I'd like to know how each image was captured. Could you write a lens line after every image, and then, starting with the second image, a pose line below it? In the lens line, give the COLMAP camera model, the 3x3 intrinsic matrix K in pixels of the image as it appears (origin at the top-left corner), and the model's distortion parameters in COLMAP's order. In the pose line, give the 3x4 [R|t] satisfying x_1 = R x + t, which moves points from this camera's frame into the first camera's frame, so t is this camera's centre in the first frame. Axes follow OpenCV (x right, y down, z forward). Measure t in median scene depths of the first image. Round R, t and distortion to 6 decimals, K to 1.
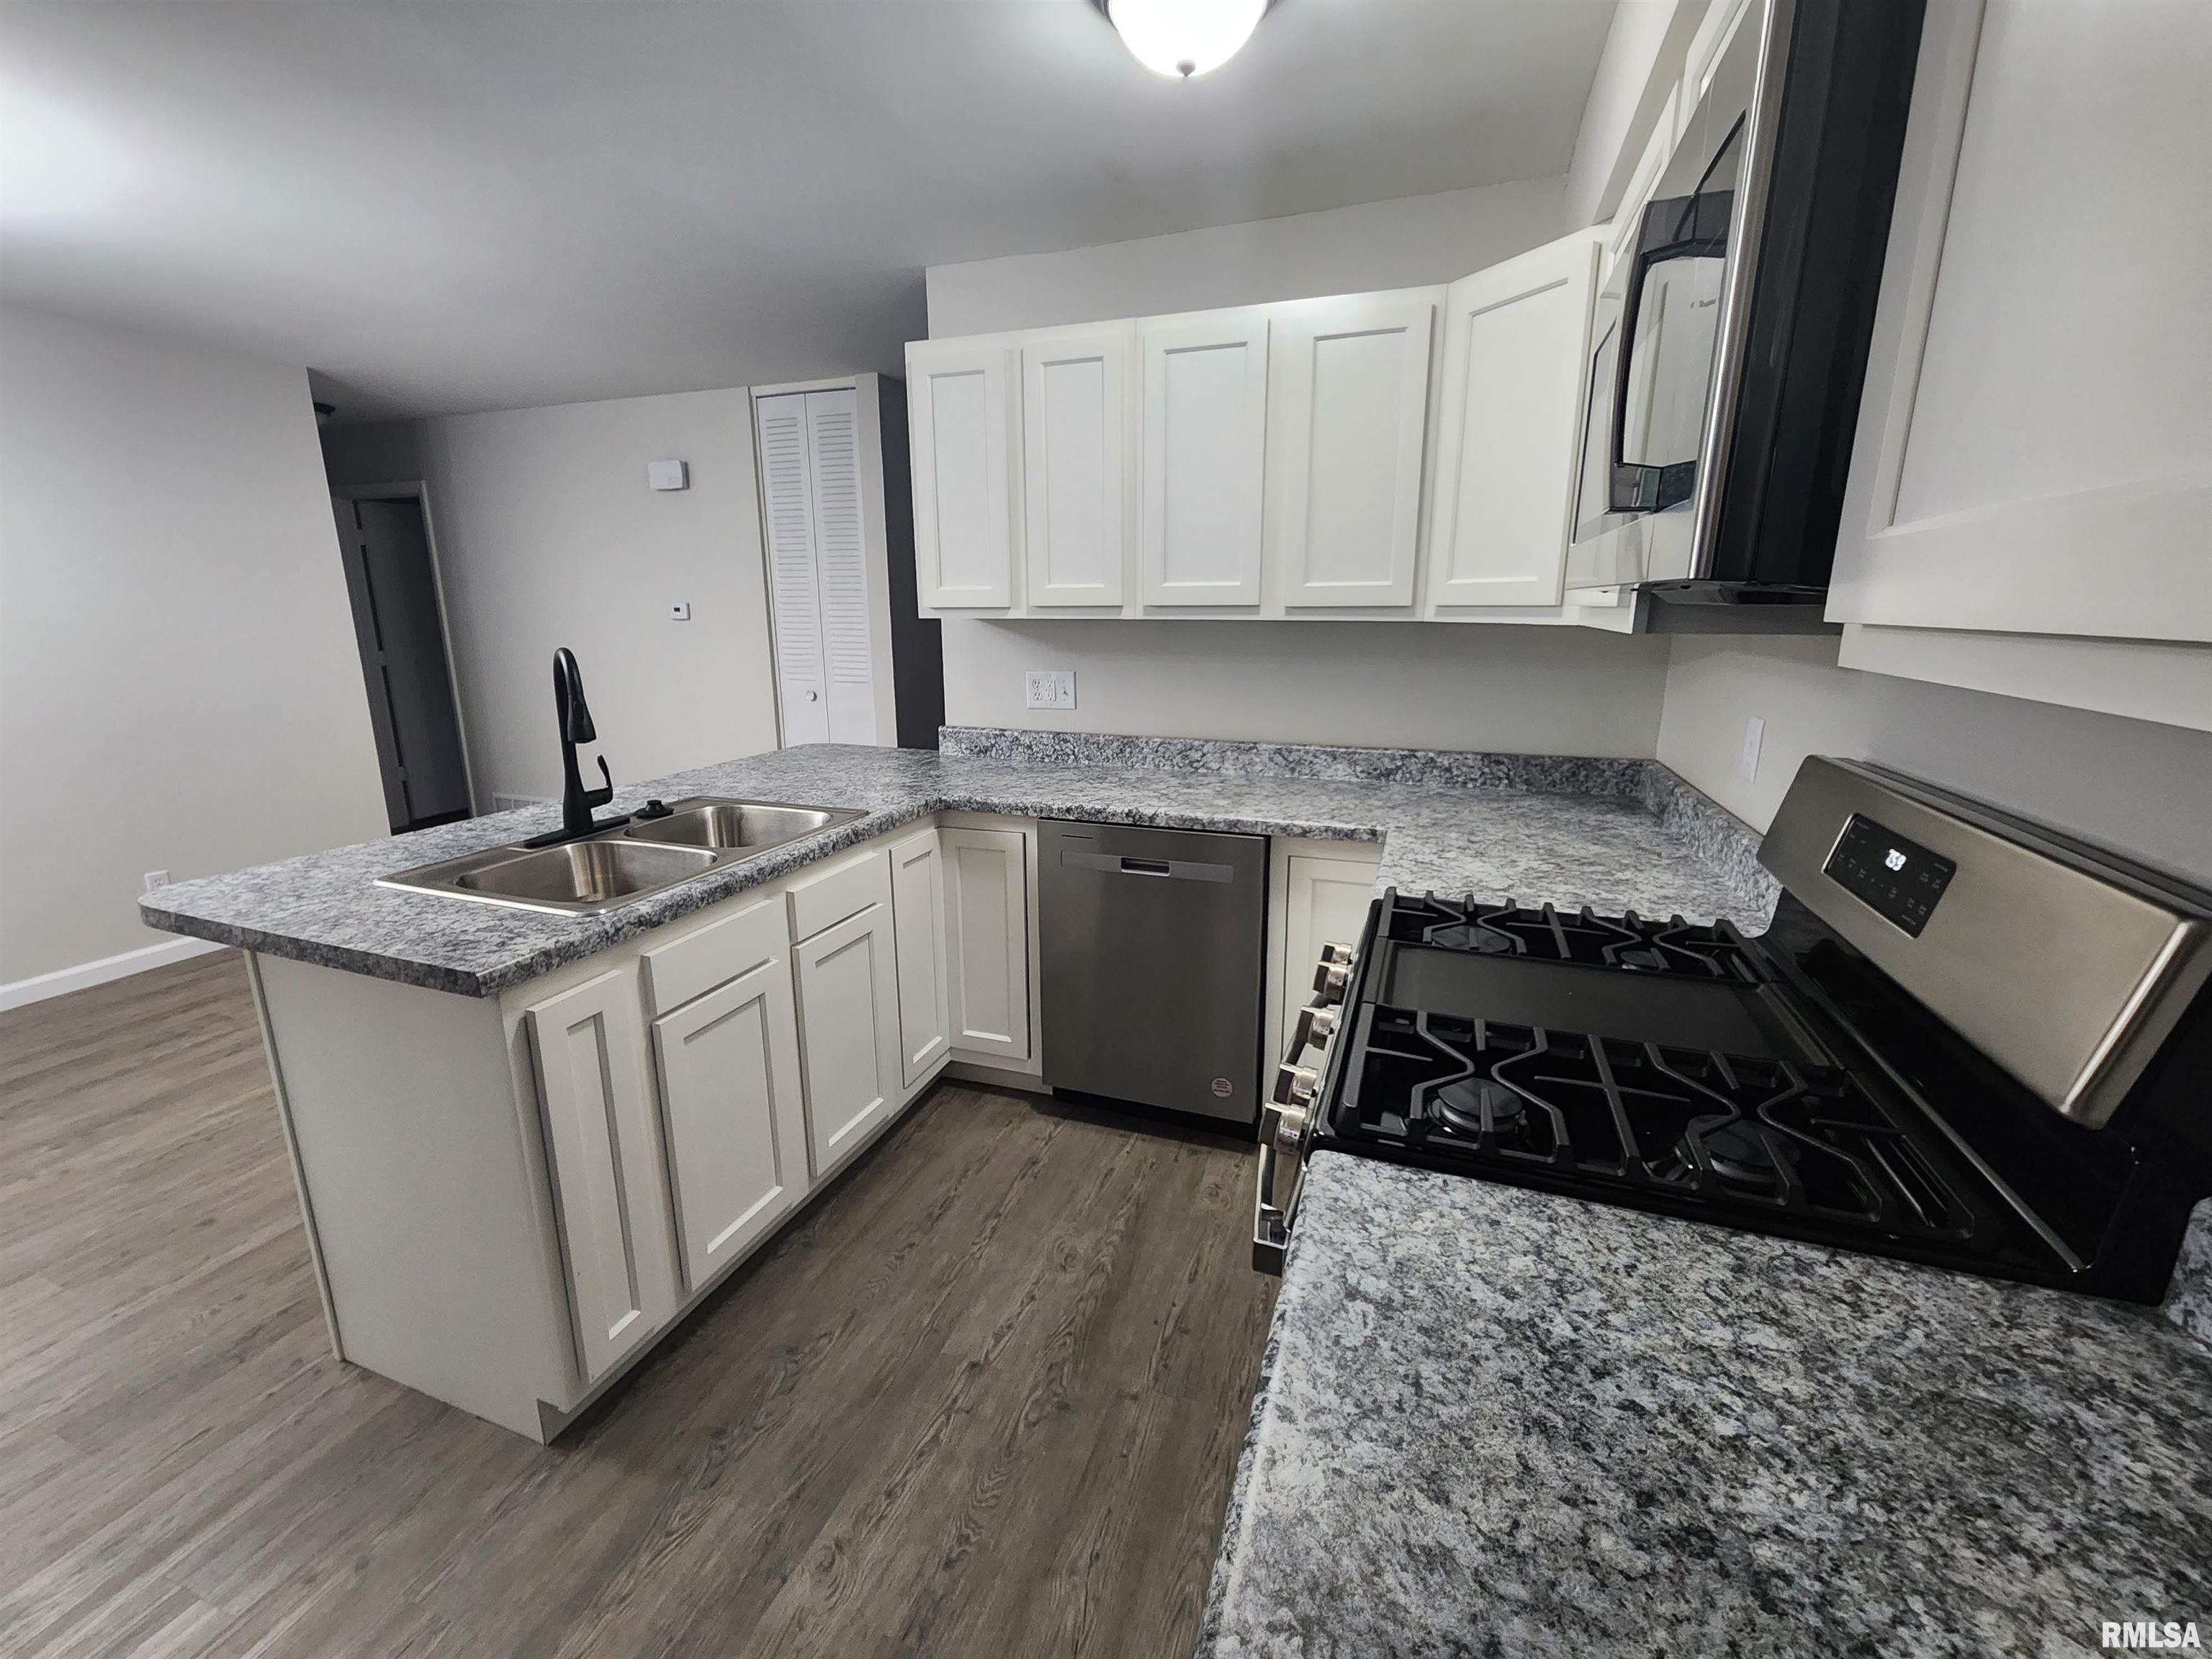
lens RADIAL K [[909.3, 0, 1112.1], [0, 909.3, 825.8], [0, 0, 1]] dist [-0.000251, -0.000312]
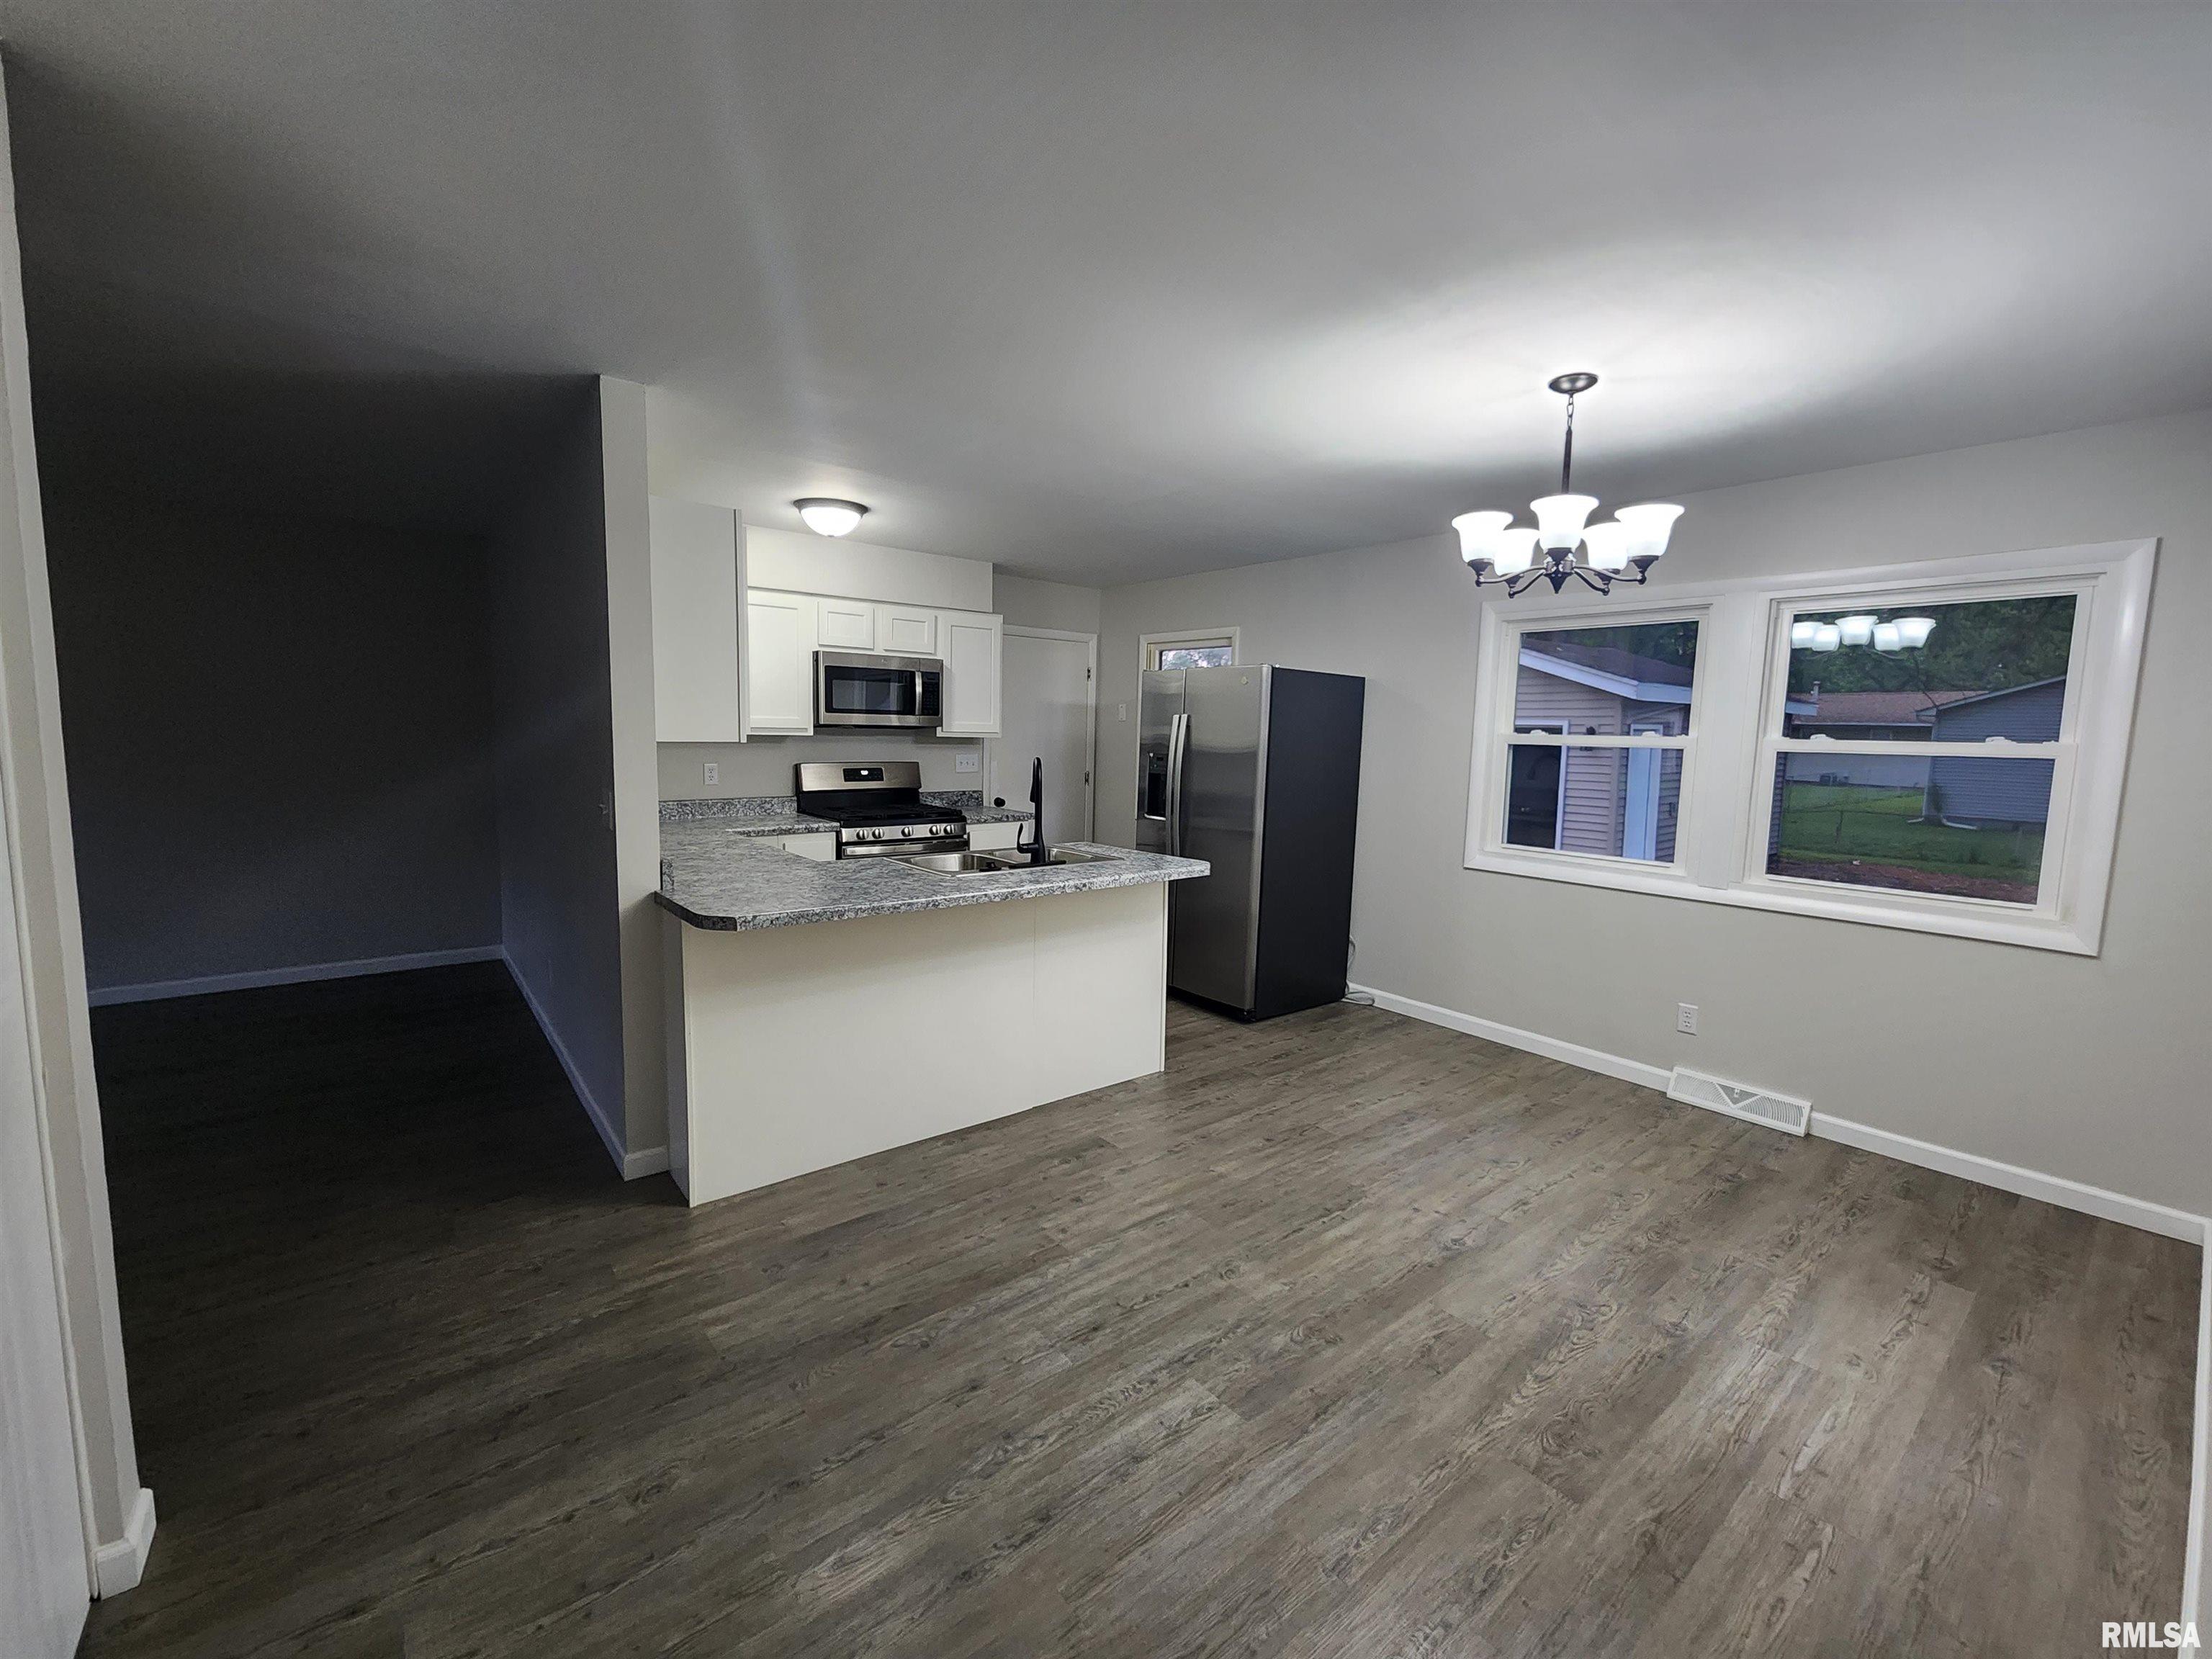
lens RADIAL K [[909.3, 0, 1112.1], [0, 909.3, 825.8], [0, 0, 1]] dist [-0.000251, -0.000312]
pose [[-0.855855, -0.075149, 0.511727, -1.351494], [0.100282, 0.946503, 0.306718, -0.493505], [-0.507400, 0.313823, -0.802534, 1.956248]]
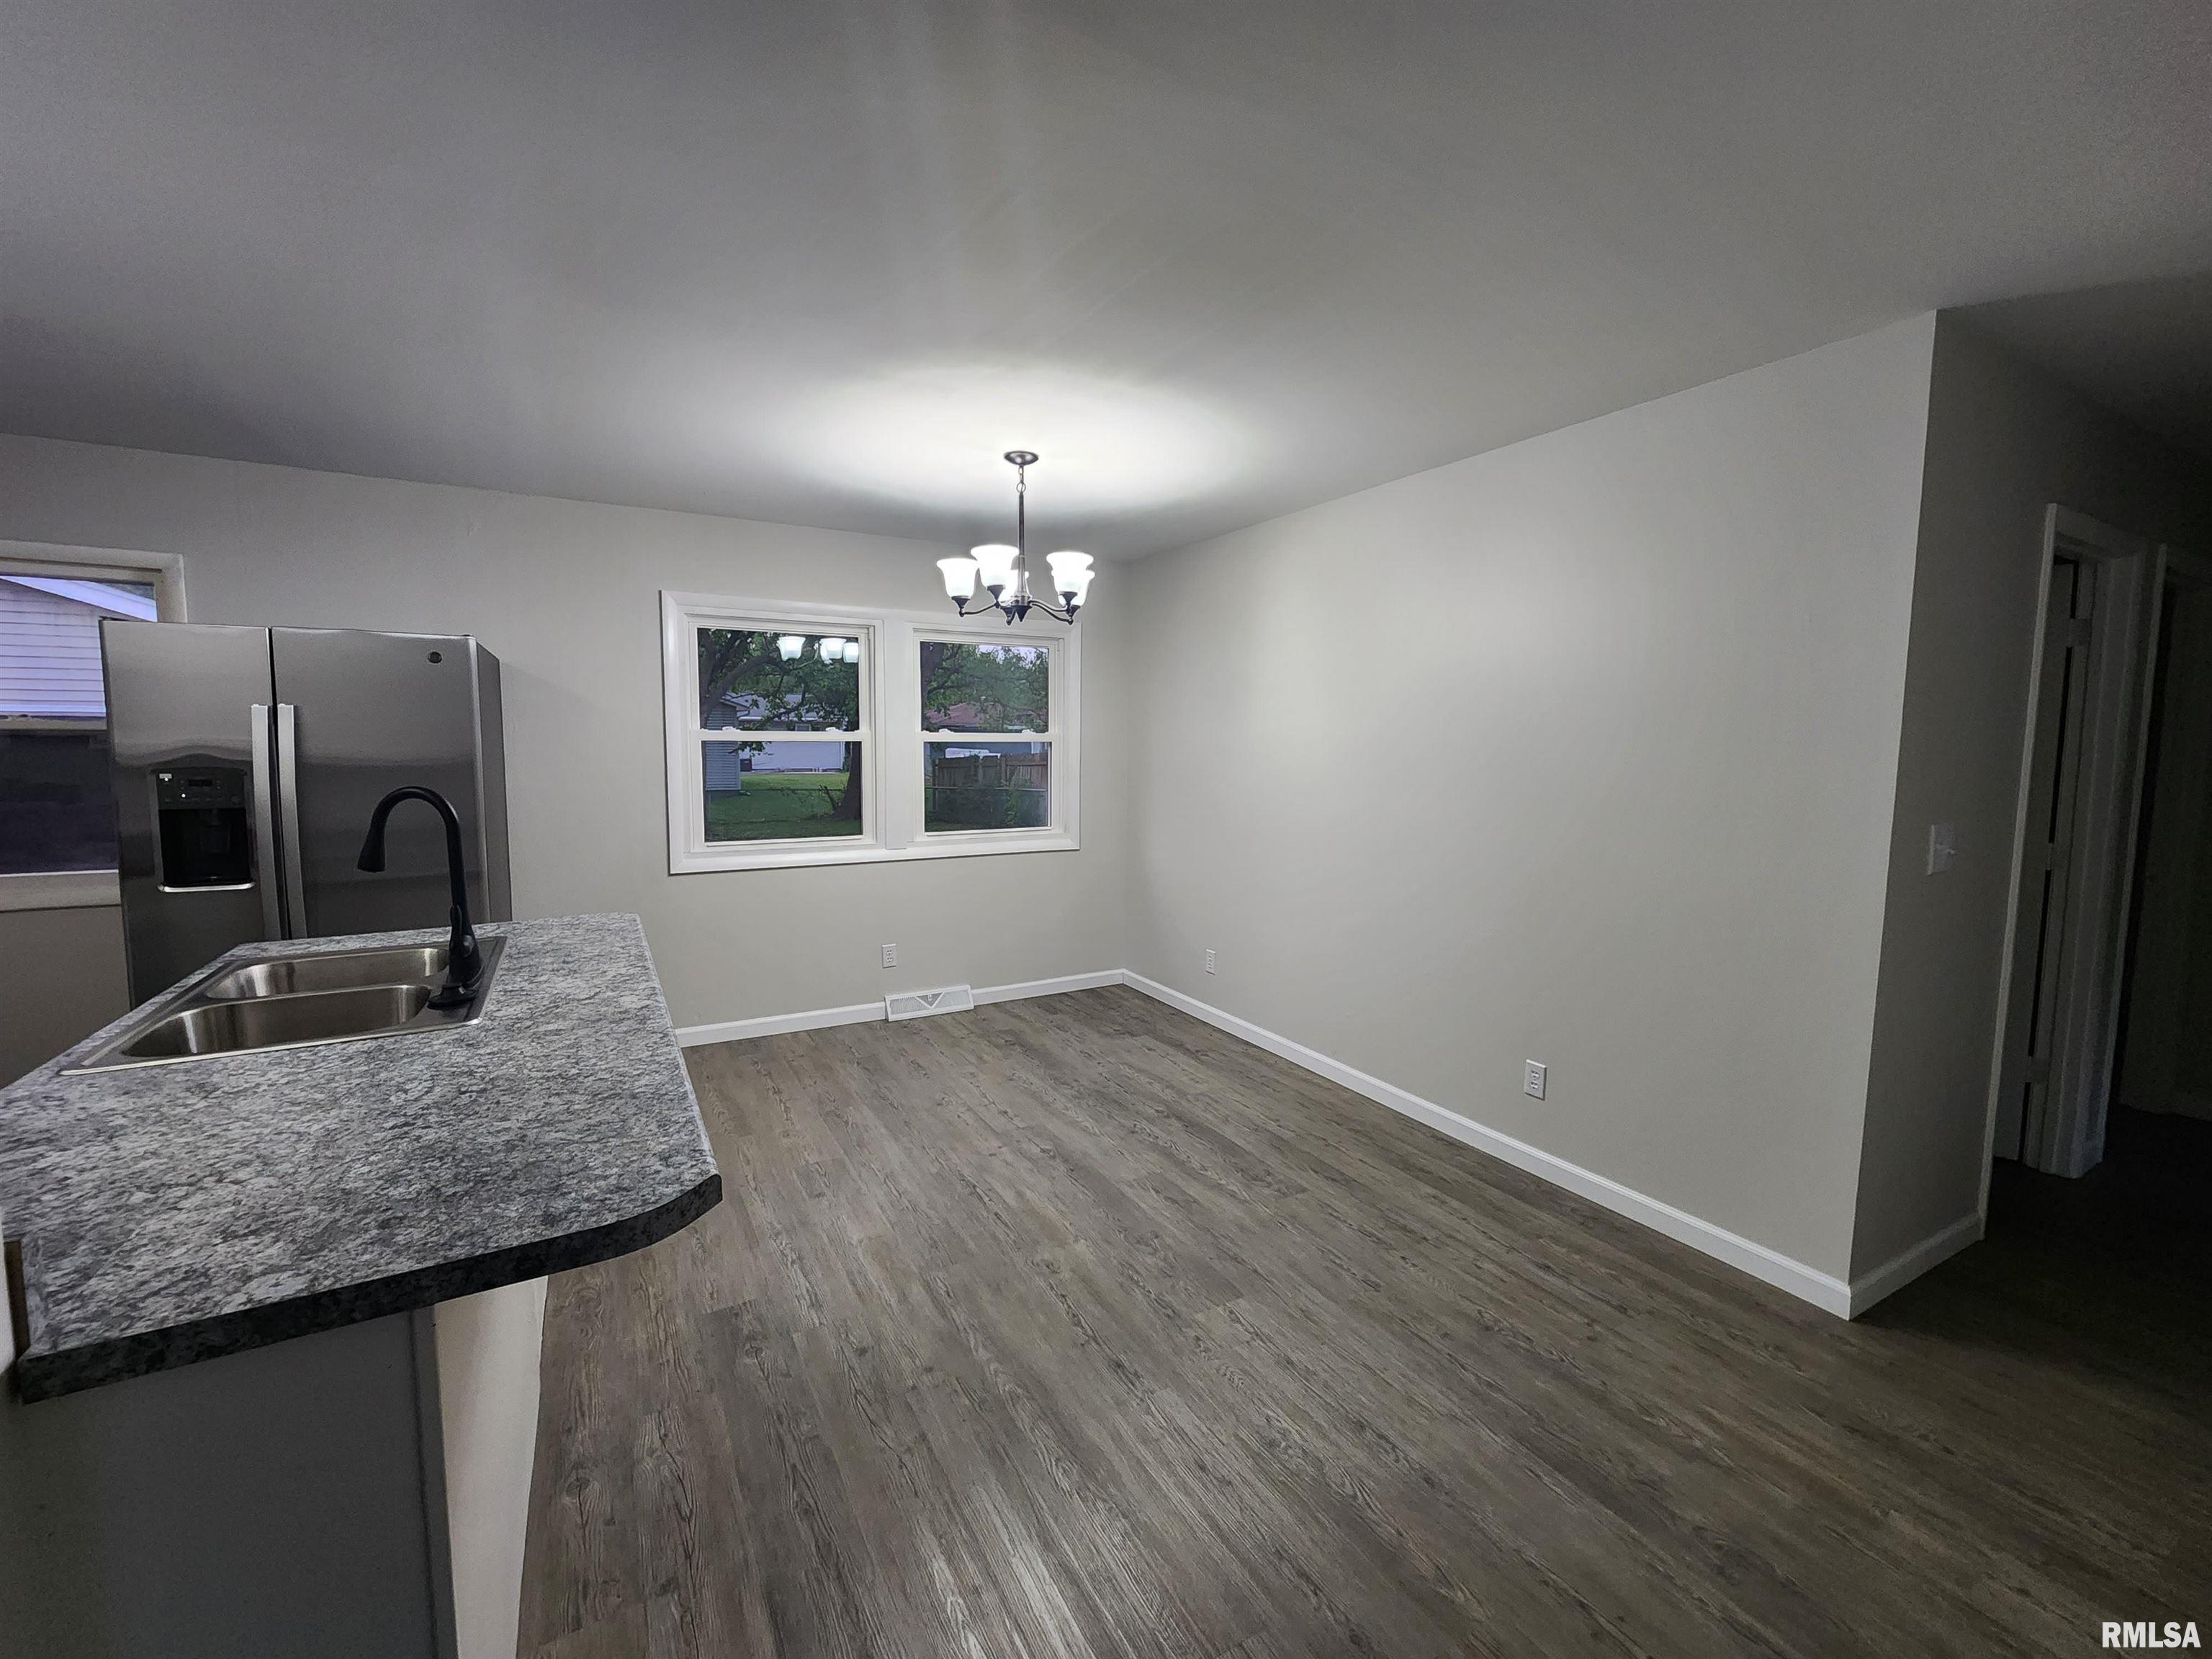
lens RADIAL K [[907.7, 0, 1094.4], [0, 907.7, 823.3], [0, 0, 1]] dist [0.000177, 0.000098]
pose [[-0.659259, 0.065726, -0.749038, -0.265025], [-0.186026, 0.950947, 0.247172, -0.441570], [0.728541, 0.302291, -0.614693, 1.748874]]
